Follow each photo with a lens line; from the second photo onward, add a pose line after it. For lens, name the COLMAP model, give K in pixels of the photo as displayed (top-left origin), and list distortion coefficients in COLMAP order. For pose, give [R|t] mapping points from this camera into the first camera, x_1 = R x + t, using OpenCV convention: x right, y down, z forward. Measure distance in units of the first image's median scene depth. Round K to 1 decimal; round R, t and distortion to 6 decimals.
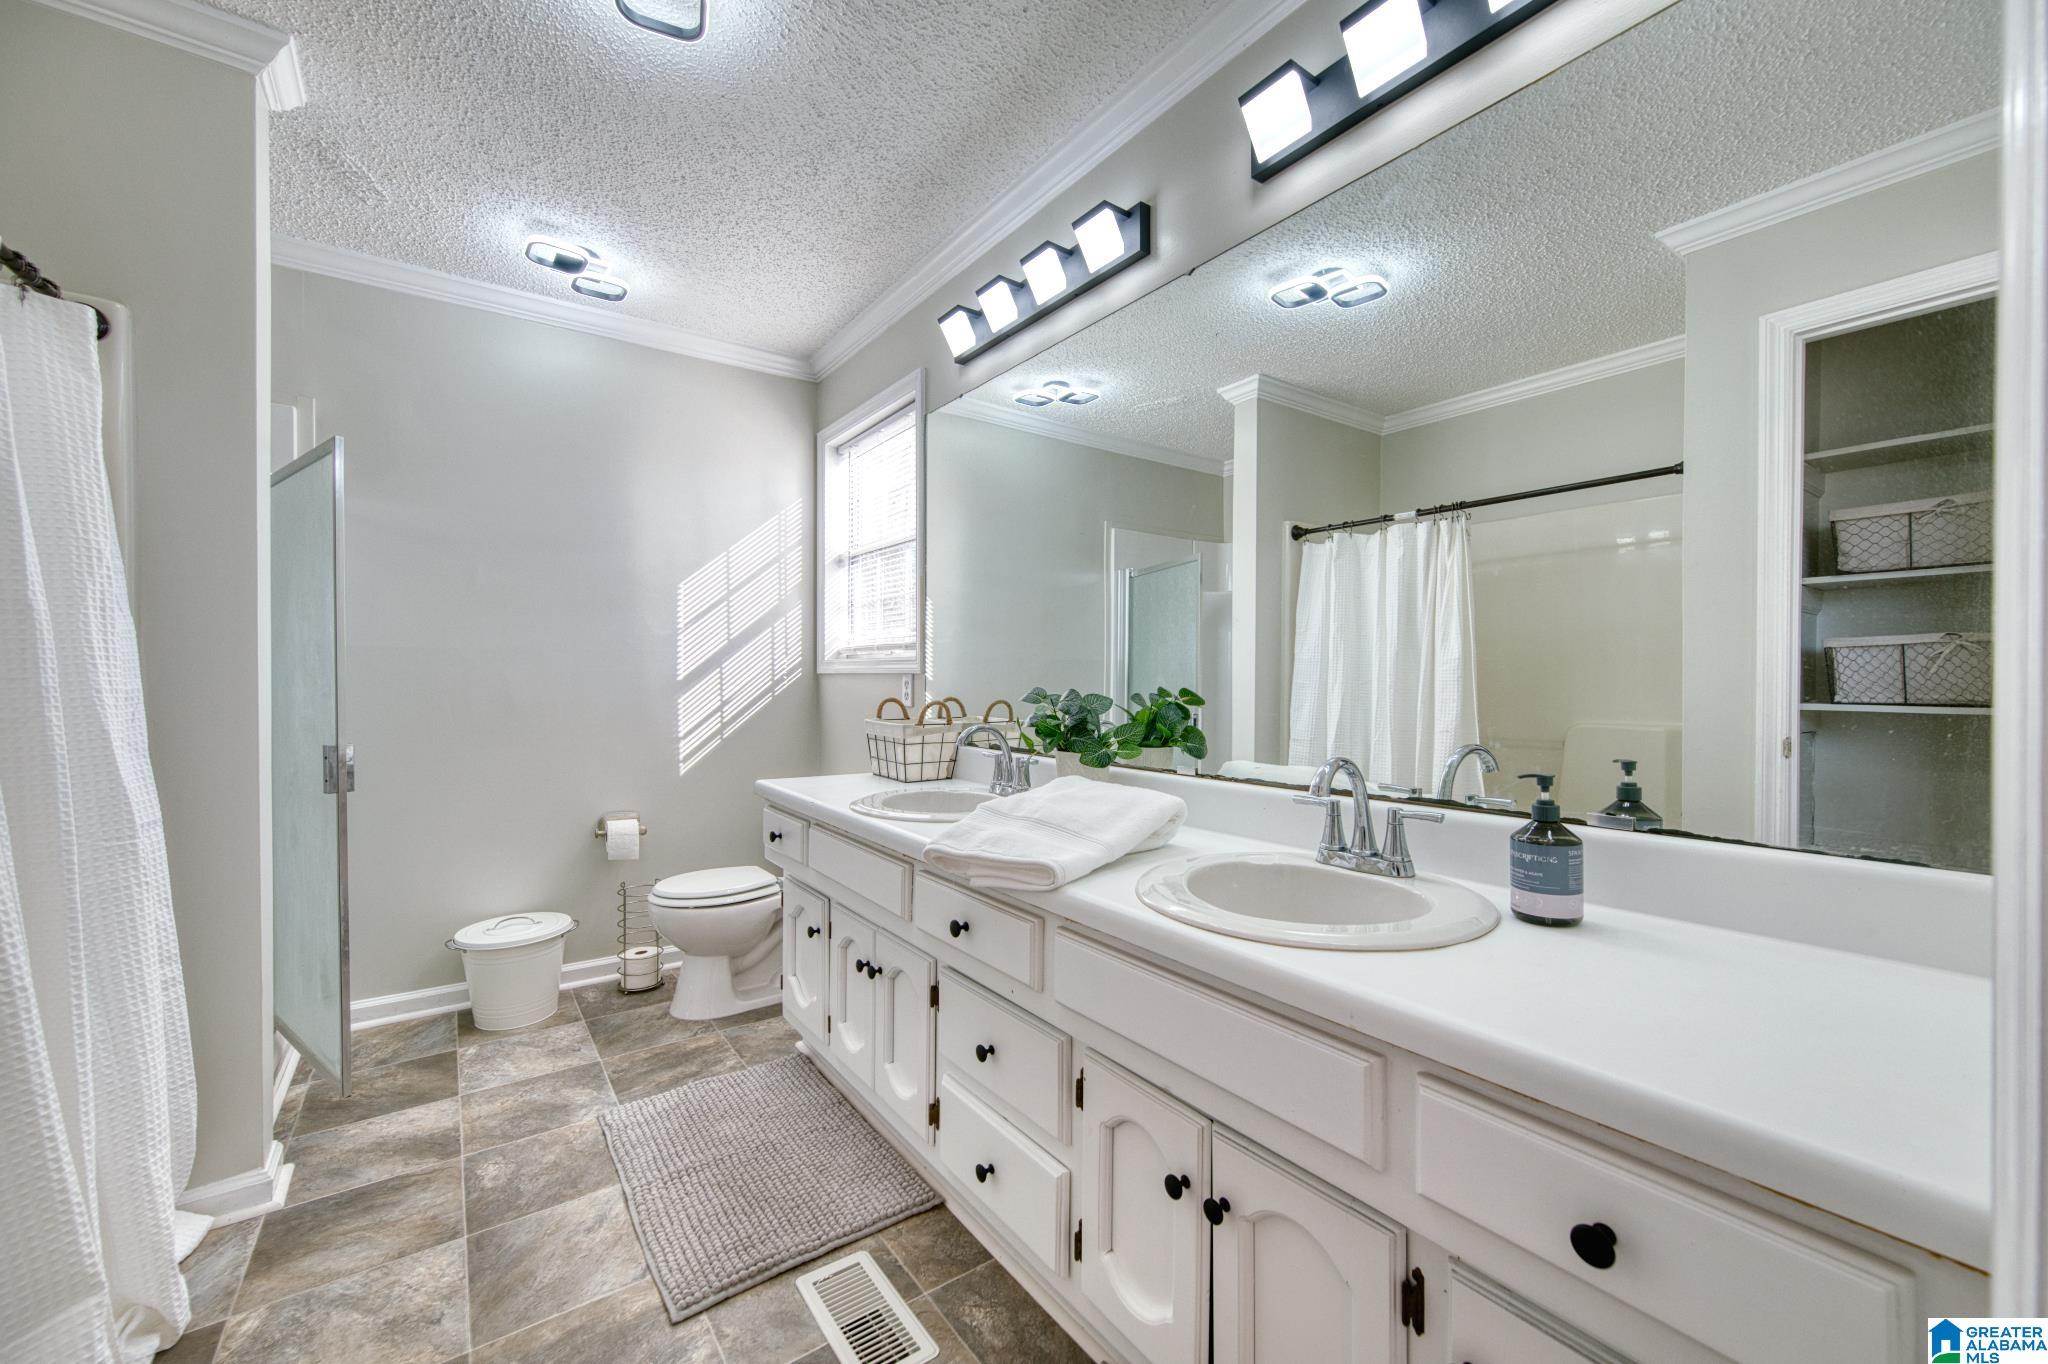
lens RADIAL K [[807.8, 0, 1035.2], [0, 807.8, 685.7], [0, 0, 1]] dist [0.002138, 0.000271]
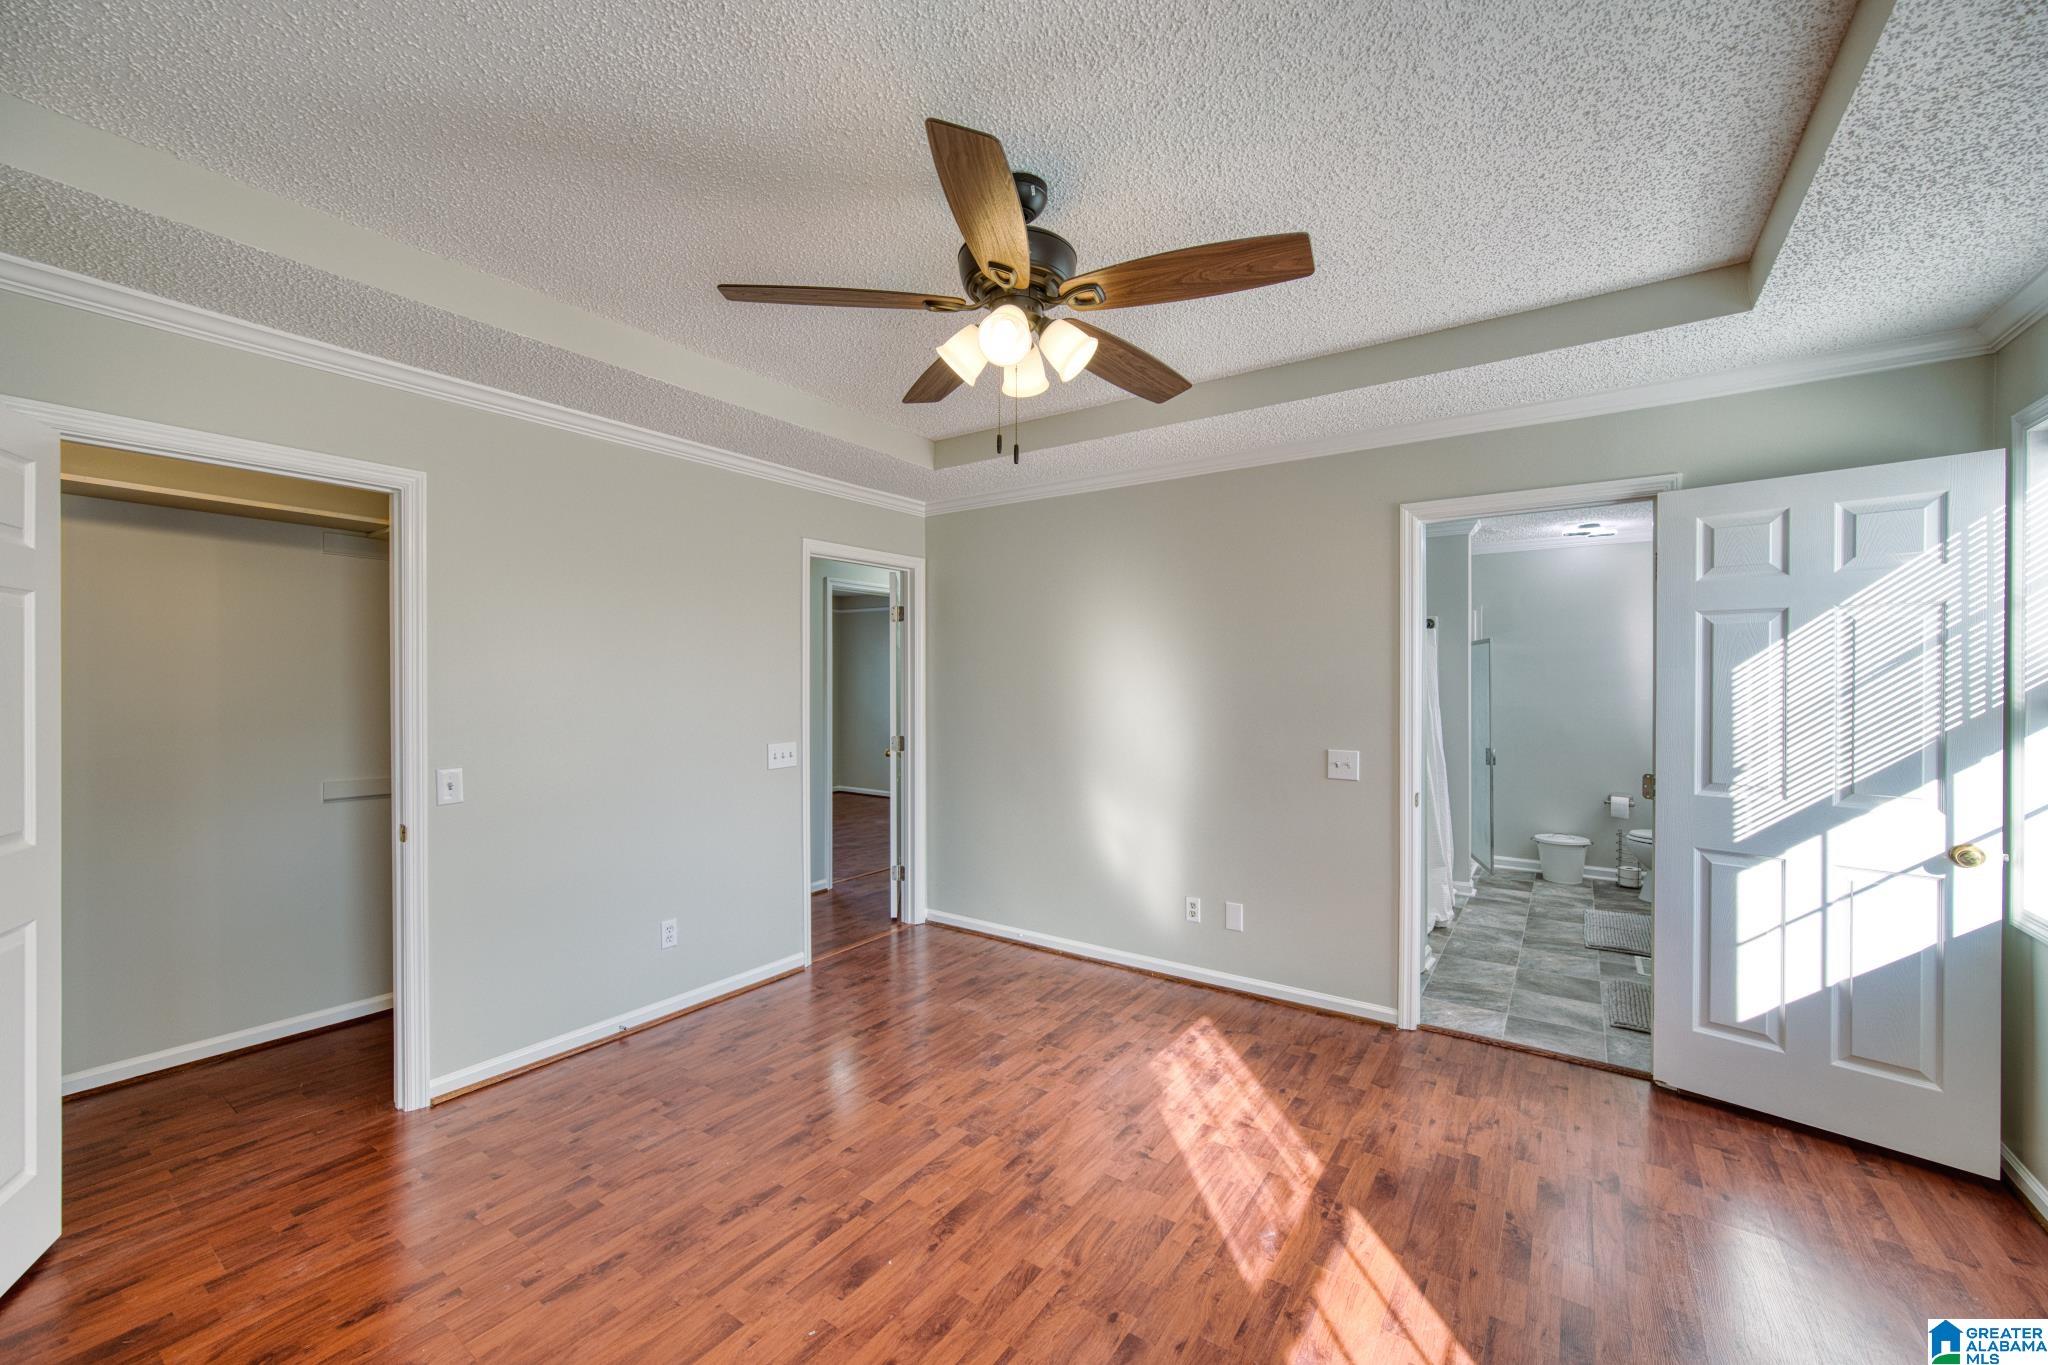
lens RADIAL K [[807.8, 0, 1034.9], [0, 807.8, 686.8], [0, 0, 1]] dist [0.002138, 0.000271]
pose [[0.336553, -0.000468, -0.941665, 1.320569], [-0.010479, 0.999936, -0.004242, -0.116495], [0.941606, 0.011295, 0.336526, -1.519572]]
